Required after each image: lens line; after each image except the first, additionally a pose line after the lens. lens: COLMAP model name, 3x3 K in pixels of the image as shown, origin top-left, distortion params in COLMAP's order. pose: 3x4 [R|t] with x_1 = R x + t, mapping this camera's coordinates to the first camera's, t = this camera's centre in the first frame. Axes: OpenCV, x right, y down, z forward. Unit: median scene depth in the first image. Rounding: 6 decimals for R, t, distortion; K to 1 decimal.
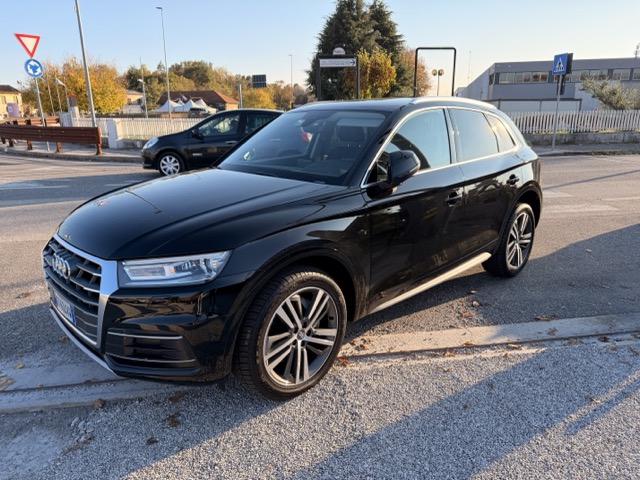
lens RADIAL K [[463.1, 0, 320.4], [0, 463.1, 244.0], [0, 0, 1]] dist [0.015390, -0.026175]
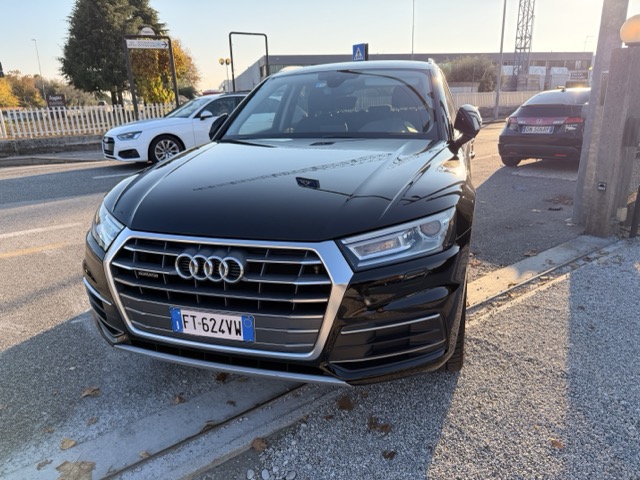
lens RADIAL K [[463.1, 0, 317.9], [0, 463.1, 240.9], [0, 0, 1]] dist [0.015390, -0.026175]
pose [[0.880435, -0.150065, 0.449795, -0.134837], [0.147642, 0.988203, 0.040699, 0.000385], [-0.450596, 0.030576, 0.892204, 0.054659]]
